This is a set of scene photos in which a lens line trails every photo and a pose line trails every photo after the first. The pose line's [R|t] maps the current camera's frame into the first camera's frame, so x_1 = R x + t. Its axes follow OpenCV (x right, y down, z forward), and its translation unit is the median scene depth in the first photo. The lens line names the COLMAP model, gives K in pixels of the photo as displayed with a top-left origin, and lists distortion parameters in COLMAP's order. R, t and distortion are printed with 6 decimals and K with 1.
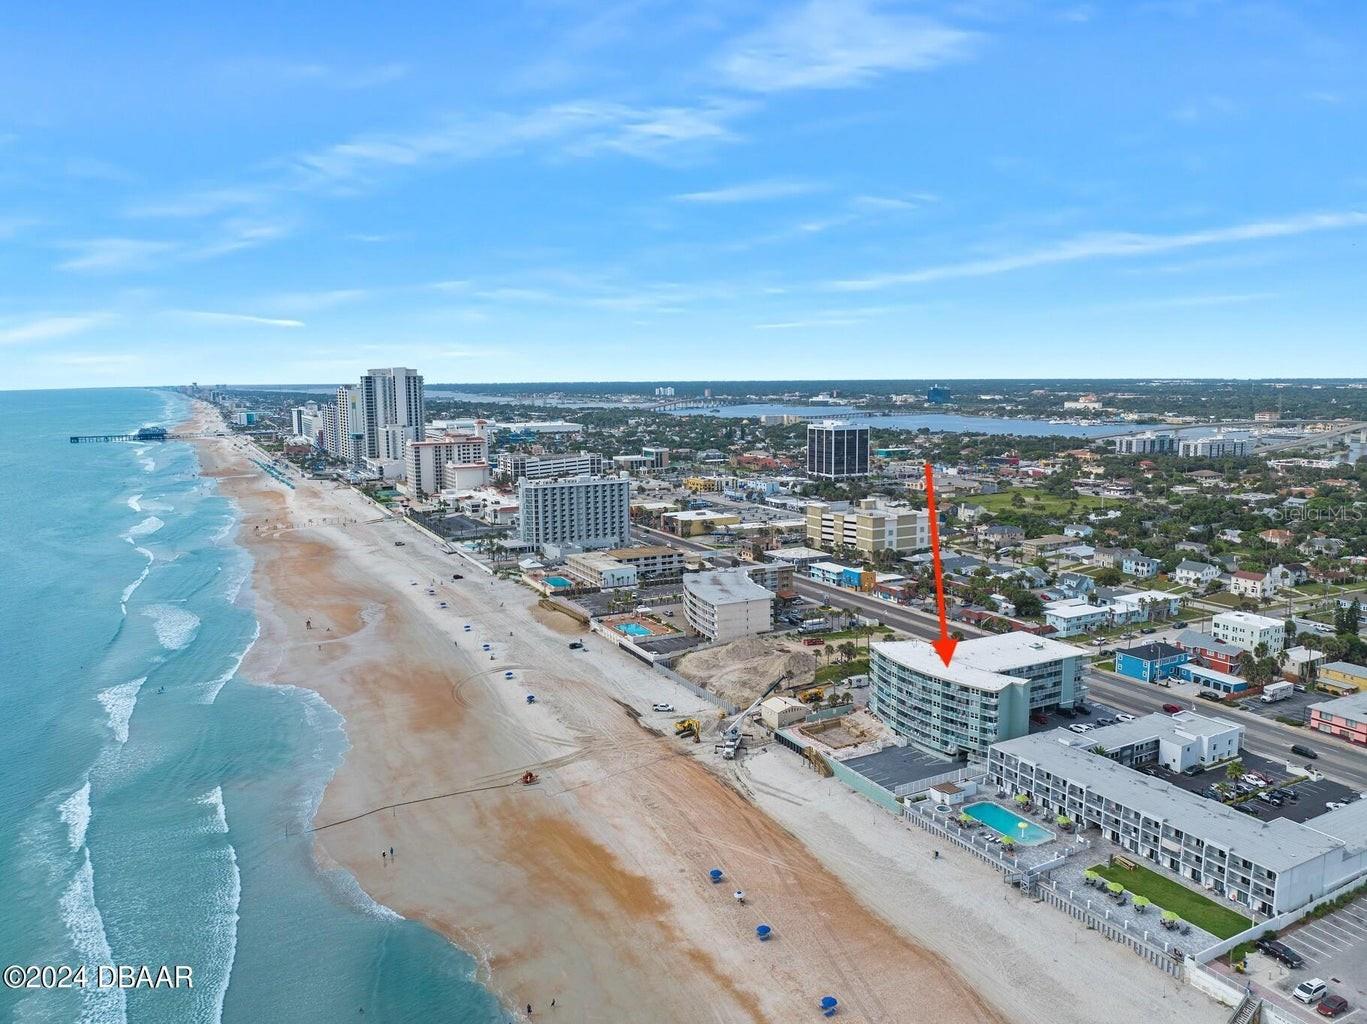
lens RADIAL K [[954.3, 0, 691.1], [0, 954.3, 509.1], [0, 0, 1]] dist [-0.038204, 0.000072]
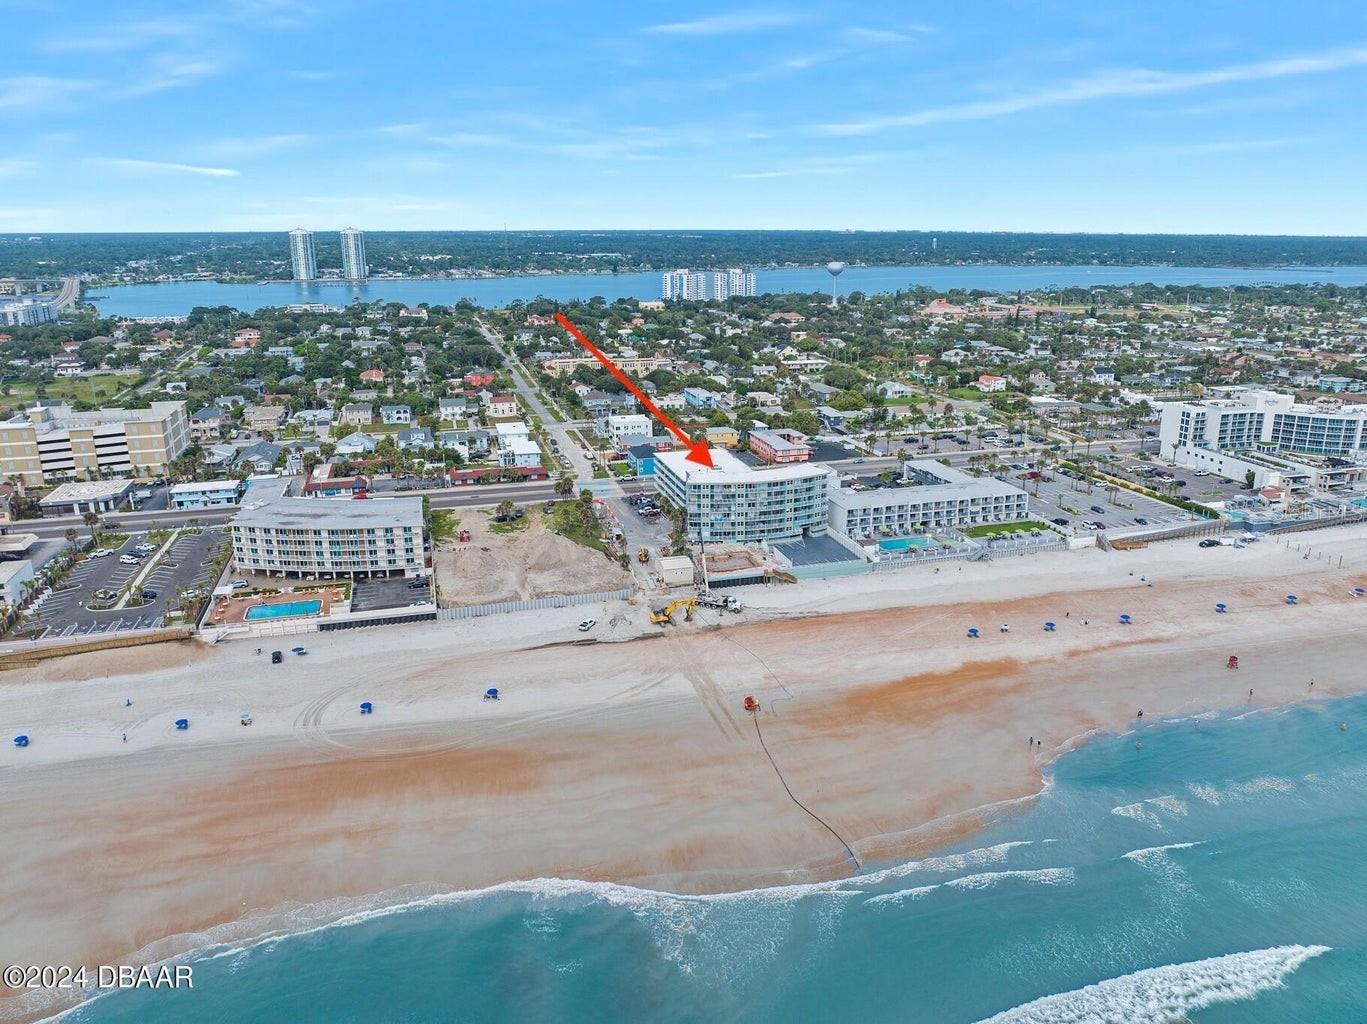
lens RADIAL K [[954.3, 0, 691.1], [0, 954.3, 509.1], [0, 0, 1]] dist [-0.038204, 0.000072]
pose [[0.202552, -0.270883, 0.941061, -0.899307], [0.131799, 0.959778, 0.247903, -0.107437], [-0.970362, 0.073818, 0.230107, 0.782833]]
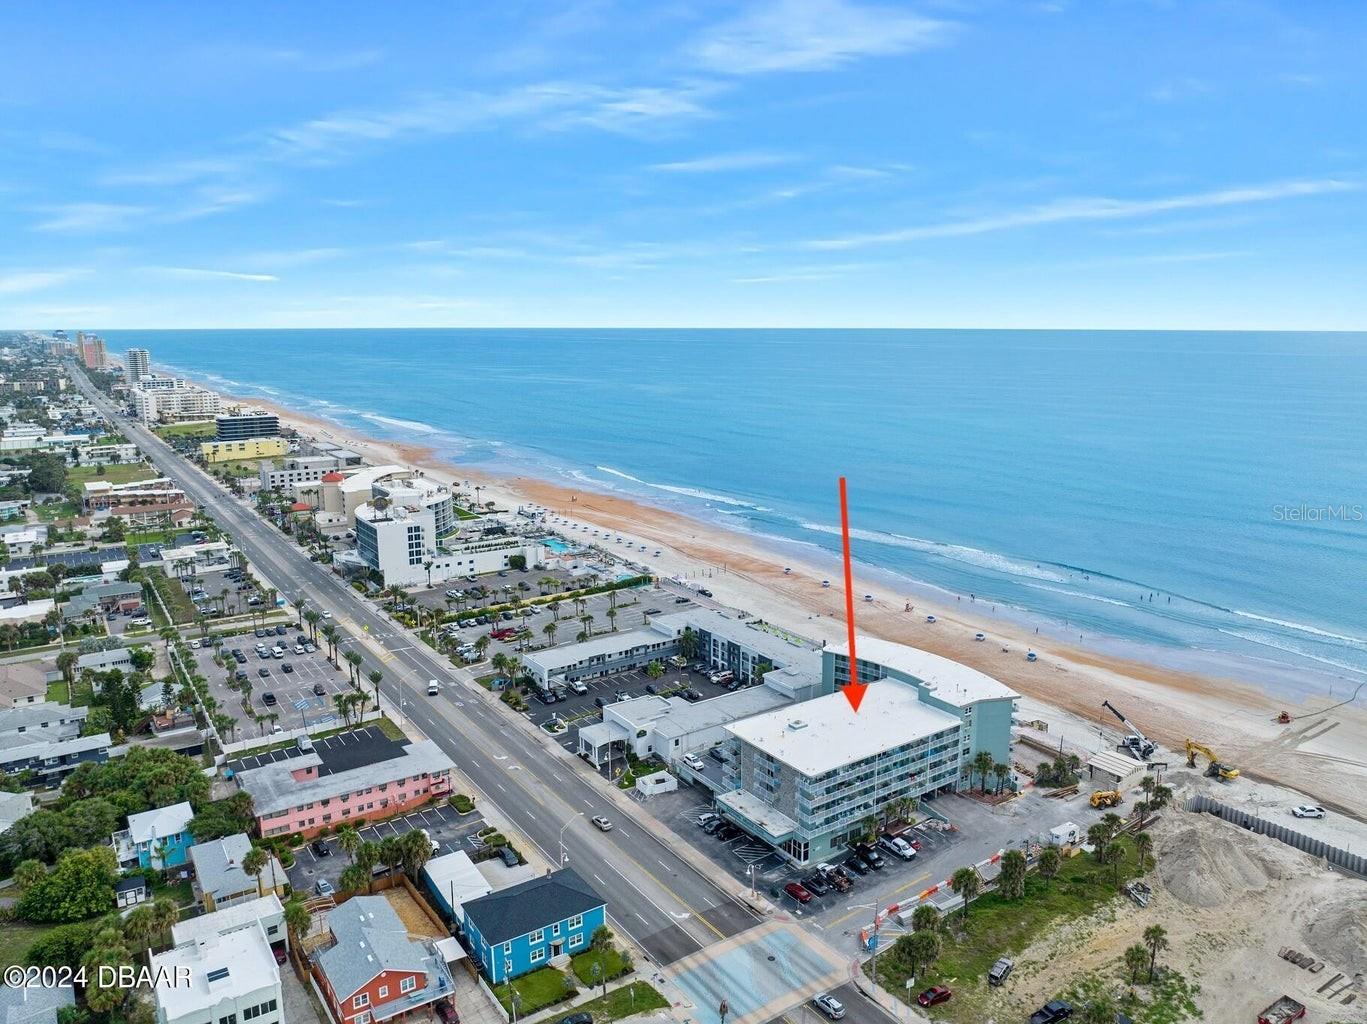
lens RADIAL K [[954.3, 0, 691.1], [0, 954.3, 509.1], [0, 0, 1]] dist [-0.038204, 0.000072]
pose [[-0.992409, 0.029400, -0.119412, 0.554913], [-0.010479, 0.947253, 0.320315, -0.245114], [0.122531, 0.319135, -0.939755, 1.701982]]
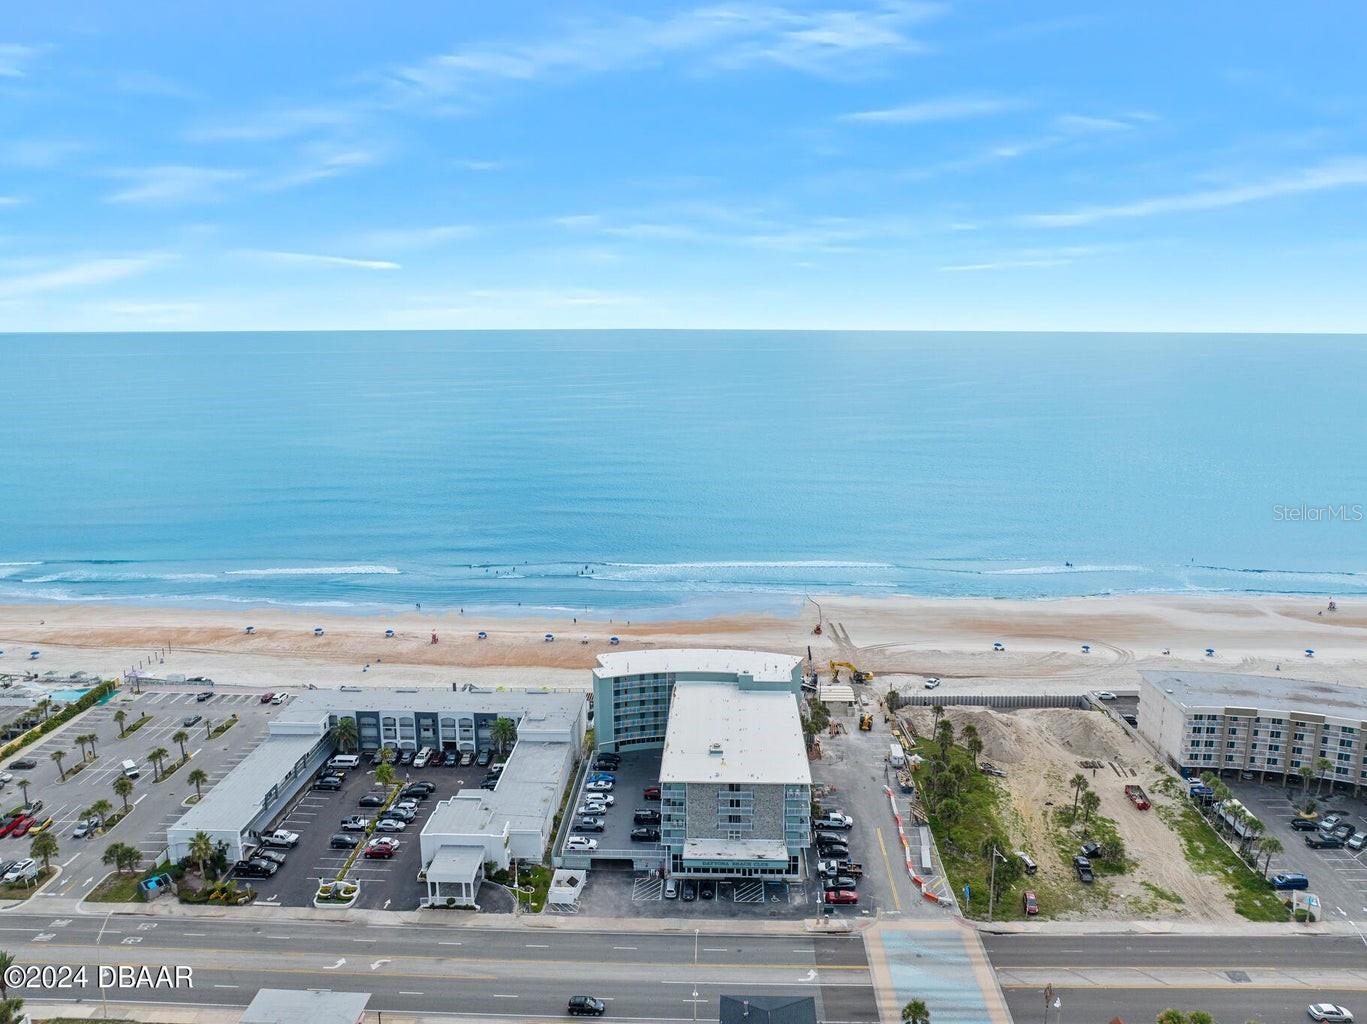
lens RADIAL K [[973.2, 0, 683.5], [0, 973.2, 512.0], [0, 0, 1]] dist [-0.041889, -0.001009]
pose [[-0.499926, 0.174554, -0.848295, 0.974445], [-0.110178, 0.958702, 0.262204, -0.196868], [0.859031, 0.224546, -0.460048, 1.332123]]
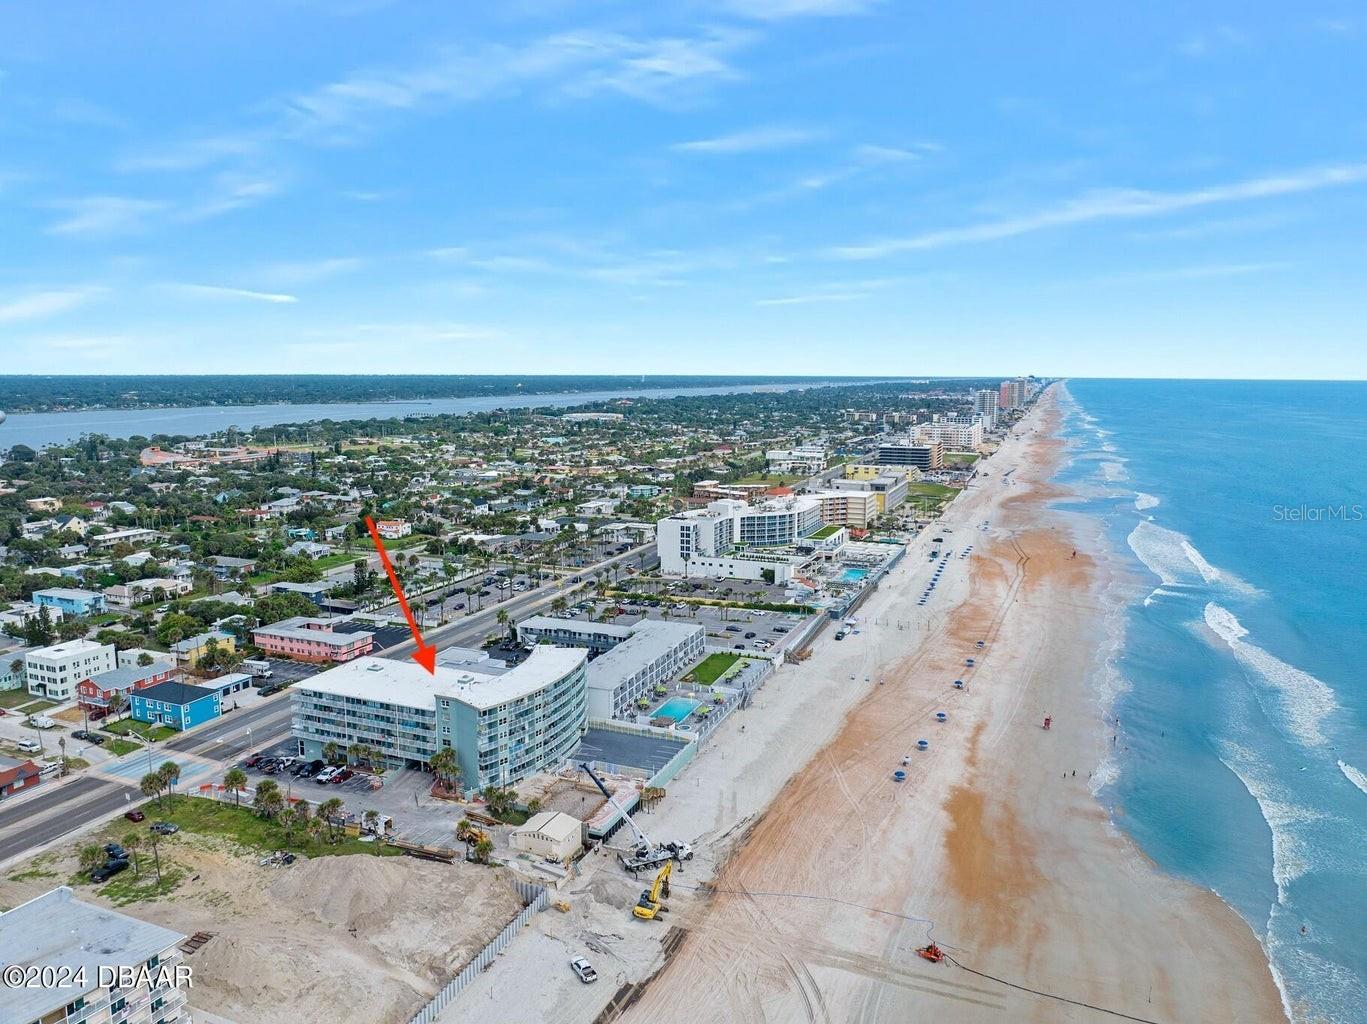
lens RADIAL K [[954.3, 0, 691.1], [0, 954.3, 509.1], [0, 0, 1]] dist [-0.038204, 0.000072]
pose [[-0.648770, -0.103681, 0.753888, -0.491057], [0.101821, 0.969940, 0.221018, -0.167858], [-0.754142, 0.220151, -0.618712, 1.369972]]
